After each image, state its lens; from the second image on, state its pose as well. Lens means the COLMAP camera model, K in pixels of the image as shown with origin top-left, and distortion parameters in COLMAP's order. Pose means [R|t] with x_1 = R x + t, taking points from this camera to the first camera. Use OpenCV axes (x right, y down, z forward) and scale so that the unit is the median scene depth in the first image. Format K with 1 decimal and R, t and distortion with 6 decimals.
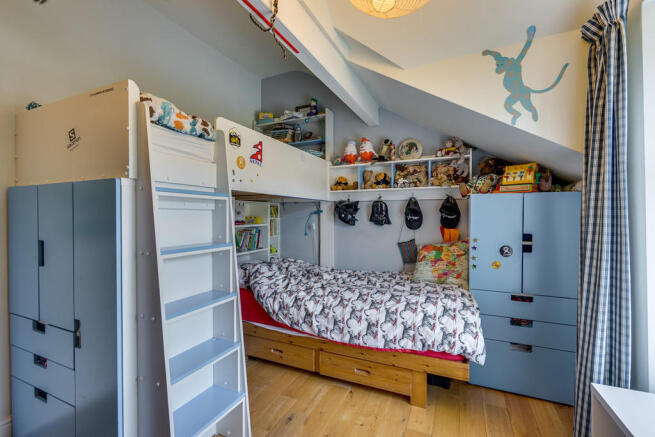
lens RADIAL K [[296.4, 0, 324.4], [0, 296.4, 218.2], [0, 0, 1]] dist [0.001261, 0.001427]
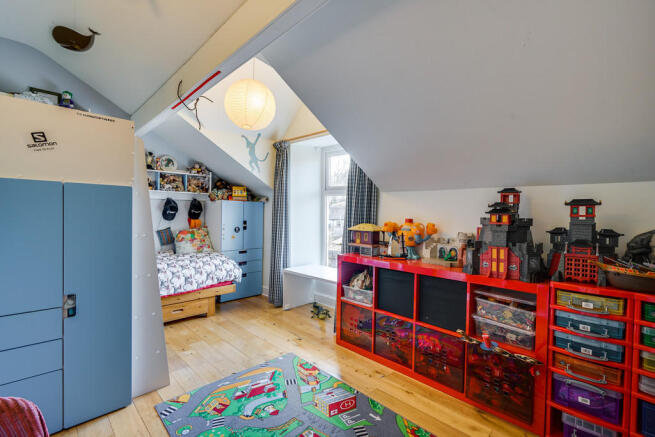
lens RADIAL K [[296.4, 0, 328.5], [0, 296.4, 217.8], [0, 0, 1]] dist [0.001261, 0.001427]
pose [[0.350648, -0.008192, 0.936471, -1.007493], [-0.012578, 0.999830, 0.013456, -0.004587], [-0.936423, -0.016497, 0.350486, -0.273040]]
